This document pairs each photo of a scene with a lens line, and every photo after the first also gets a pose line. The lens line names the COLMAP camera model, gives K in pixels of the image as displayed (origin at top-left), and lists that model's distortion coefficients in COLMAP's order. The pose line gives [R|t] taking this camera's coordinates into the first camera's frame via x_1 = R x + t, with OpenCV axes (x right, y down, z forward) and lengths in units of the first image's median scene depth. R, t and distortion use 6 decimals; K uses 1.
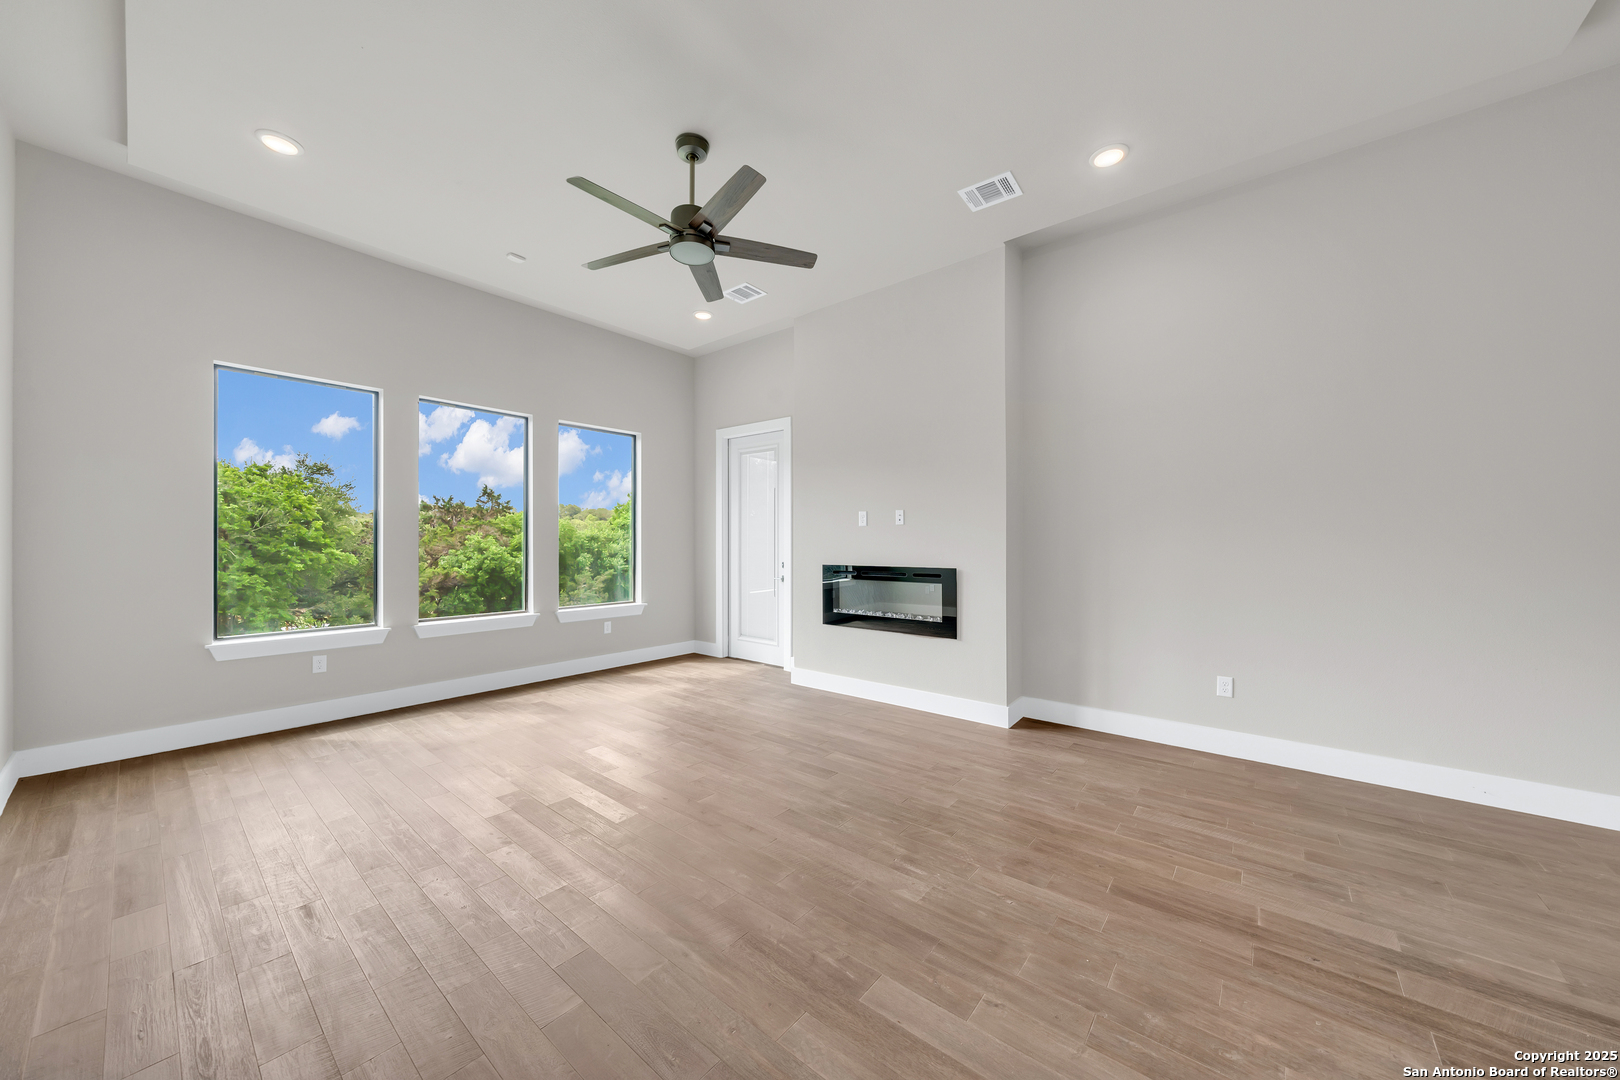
lens RADIAL K [[563.5, 0, 810.0], [0, 563.5, 540.0], [0, 0, 1]] dist [-0.001240, -0.000136]
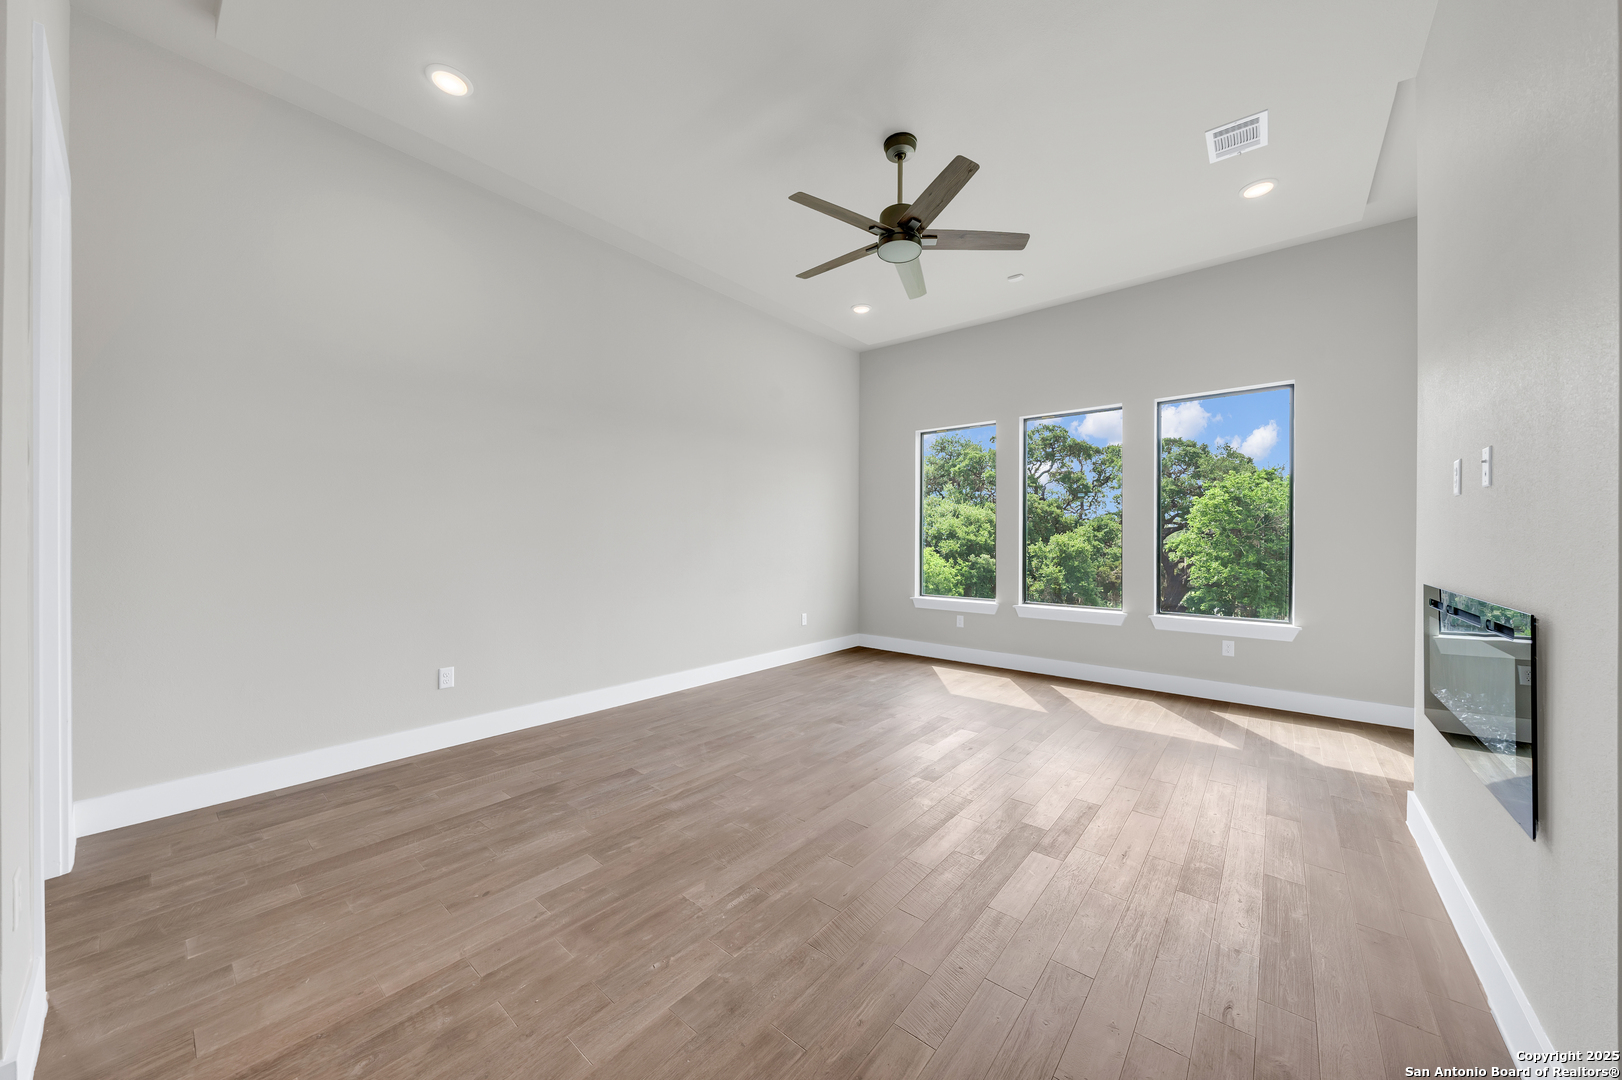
lens RADIAL K [[567.4, 0, 811.0], [0, 567.4, 540.0], [0, 0, 1]] dist [0.001002, 0.000256]
pose [[-0.011950, -0.000459, -0.999928, 1.160575], [0.002841, 0.999996, -0.000493, 0.016489], [0.999925, -0.002847, -0.011948, 1.210156]]
